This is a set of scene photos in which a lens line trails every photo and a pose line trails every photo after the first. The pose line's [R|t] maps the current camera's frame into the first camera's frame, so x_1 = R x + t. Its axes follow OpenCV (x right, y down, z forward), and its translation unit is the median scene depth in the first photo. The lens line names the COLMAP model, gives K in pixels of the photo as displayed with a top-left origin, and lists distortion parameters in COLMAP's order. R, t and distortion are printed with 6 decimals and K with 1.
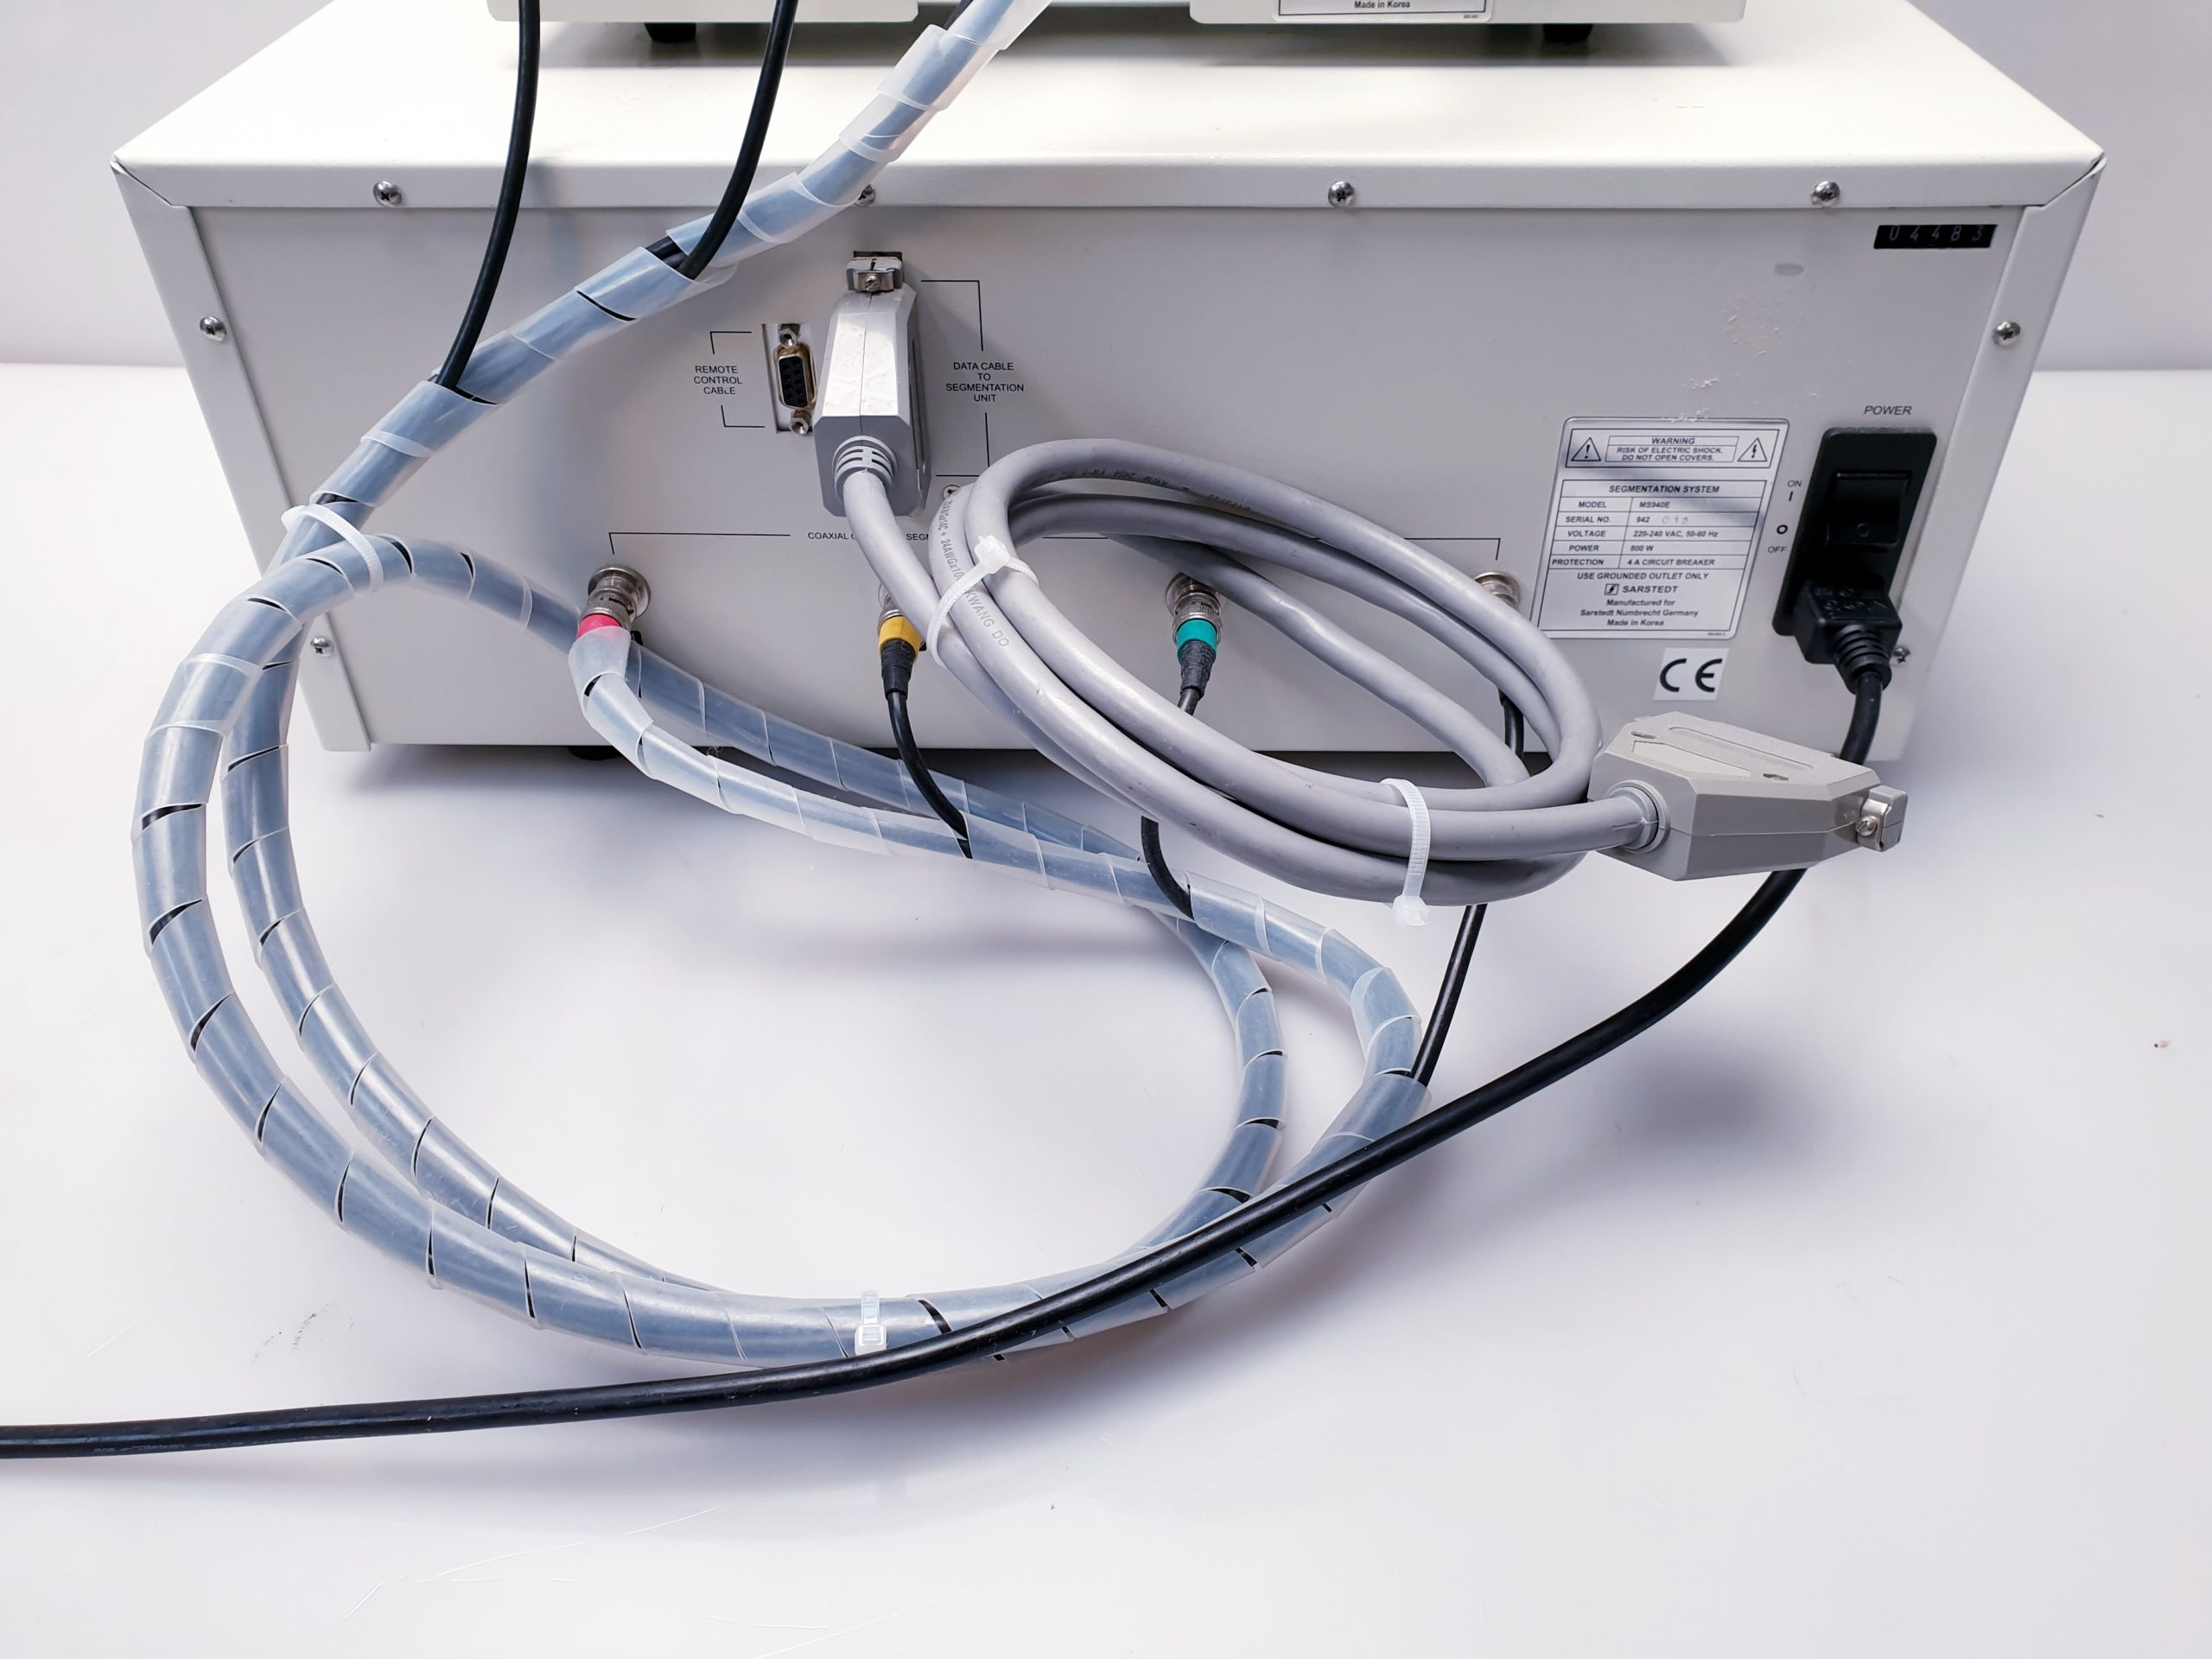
lens RADIAL K [[1749.9, 0, 1076.6], [0, 1749.9, 842.3], [0, 0, 1]] dist [0.036642, -0.065406]
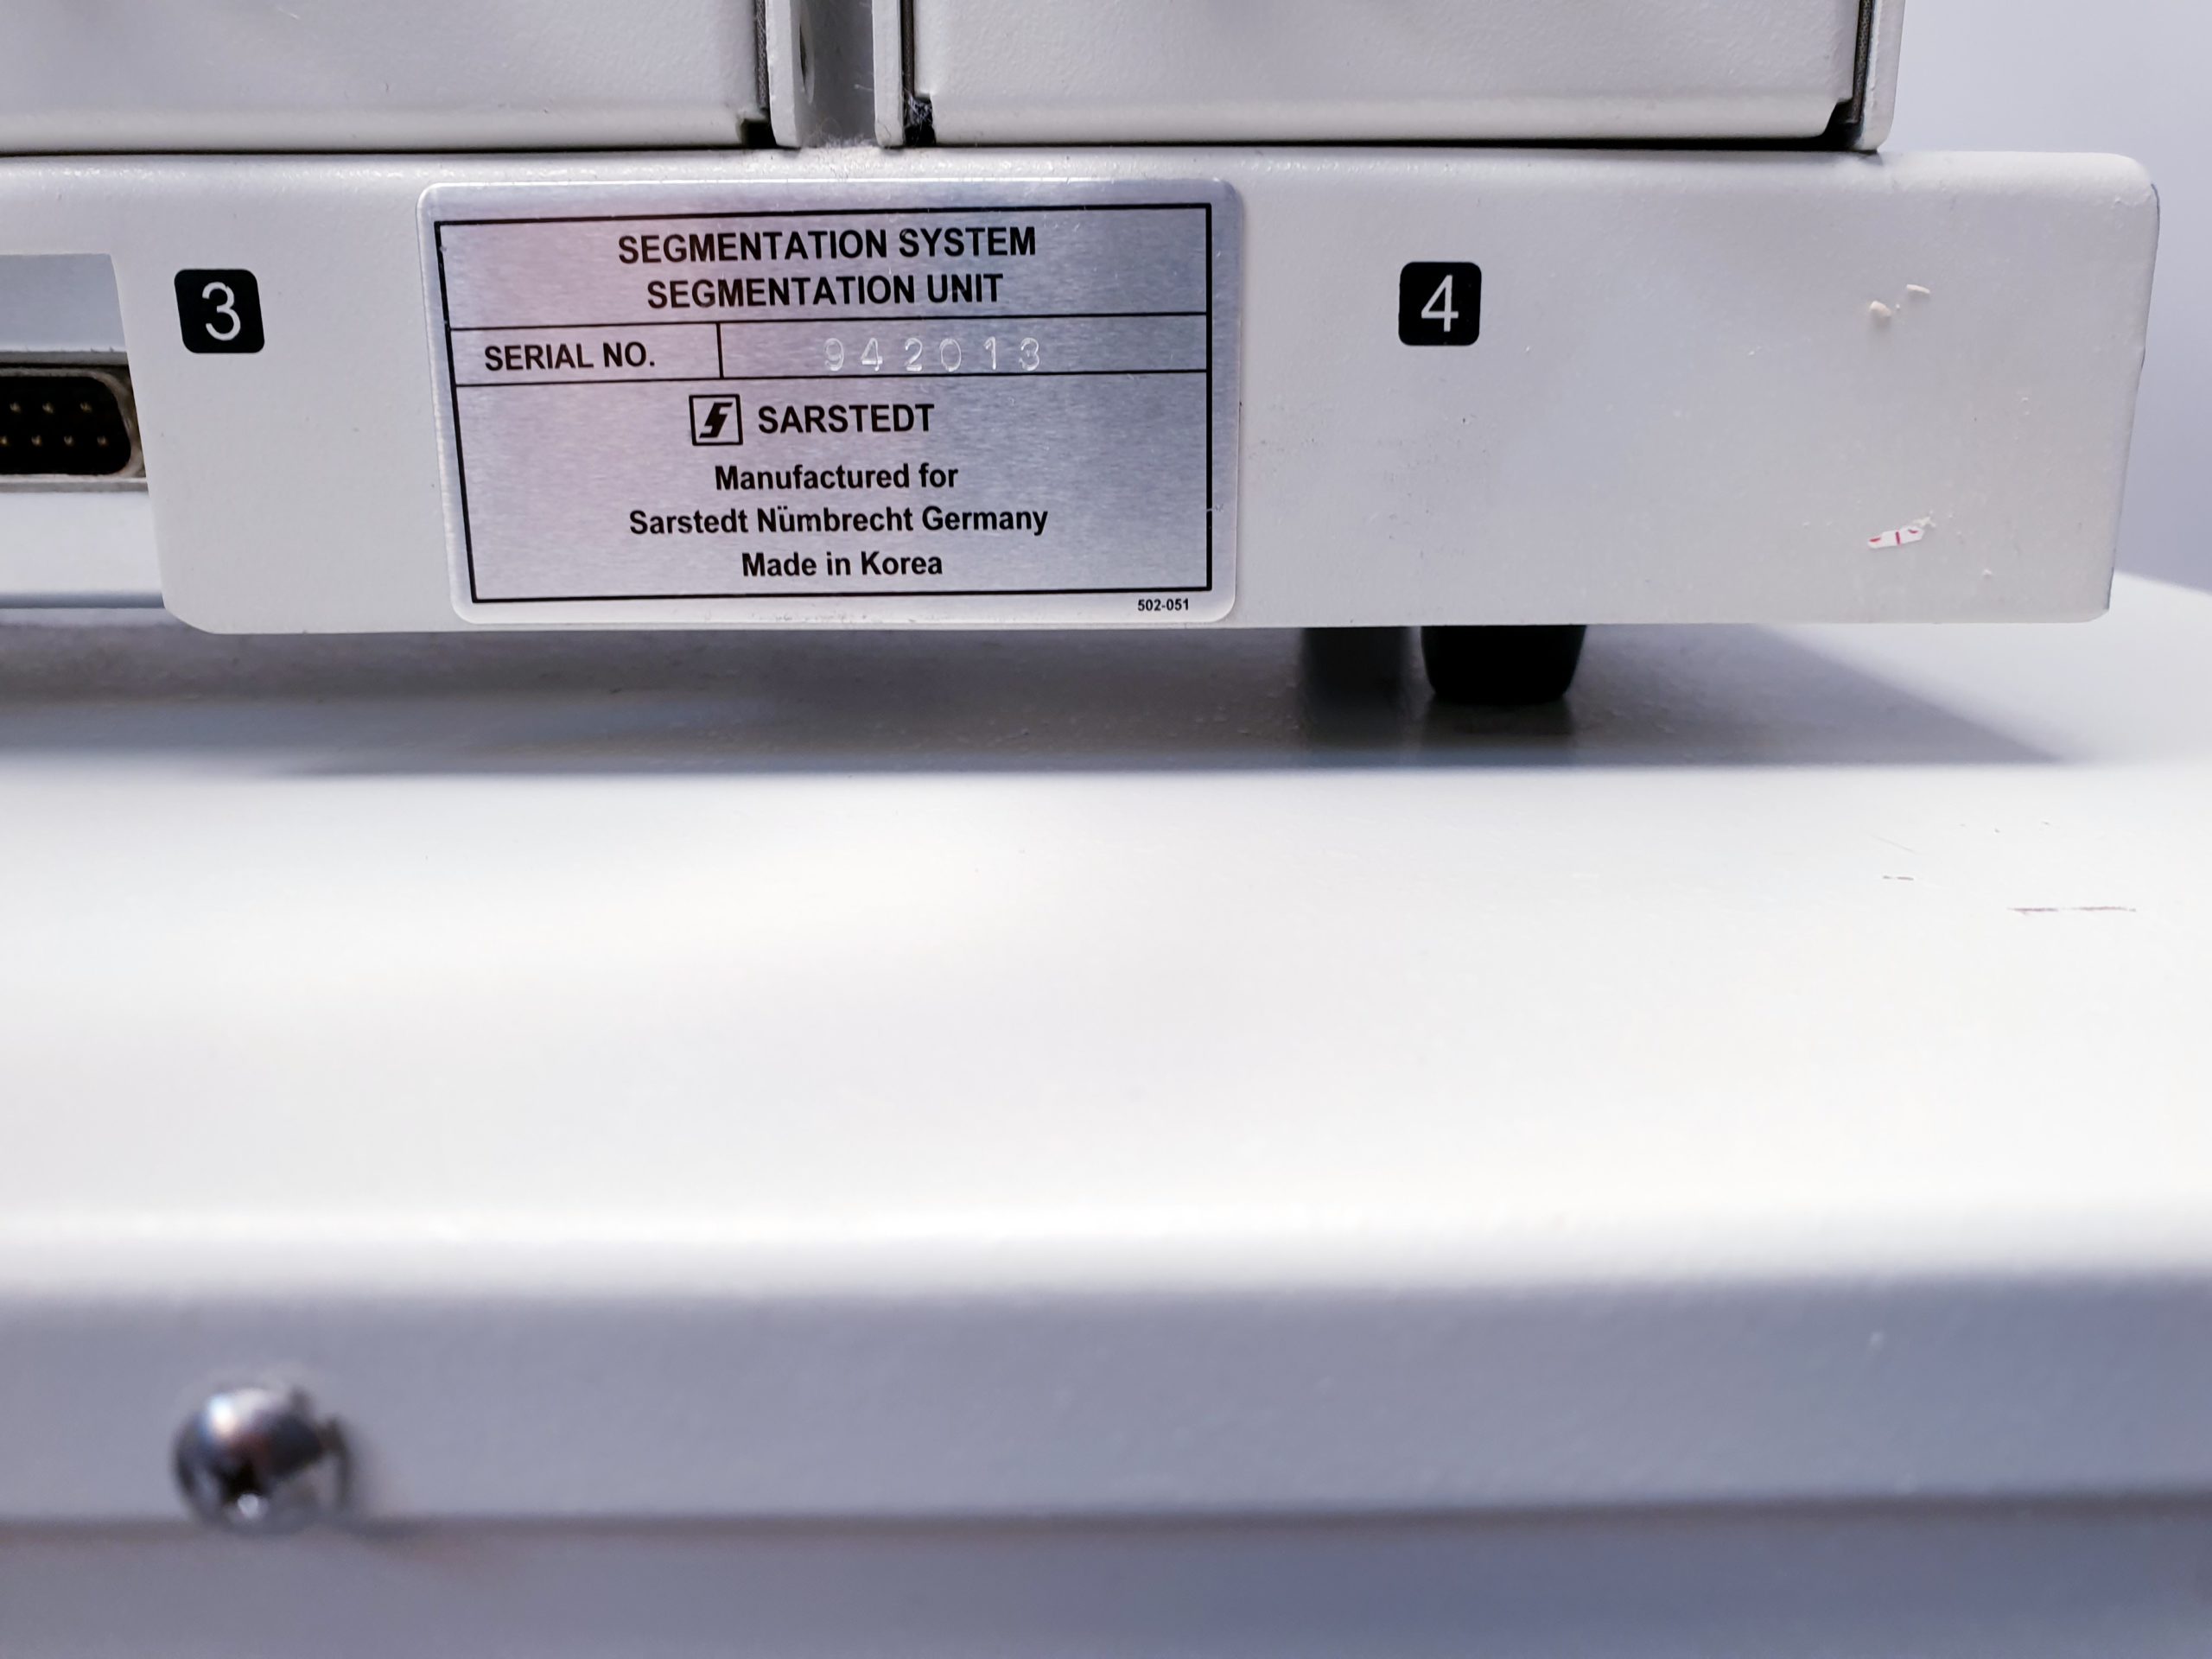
lens RADIAL K [[1749.9, 0, 1118.5], [0, 1749.9, 823.6], [0, 0, 1]] dist [0.036642, -0.065406]
pose [[0.997404, -0.008260, 0.071527, 0.208305], [0.036591, 0.913709, -0.404719, -0.341918], [-0.062012, 0.406285, 0.911640, 0.801597]]
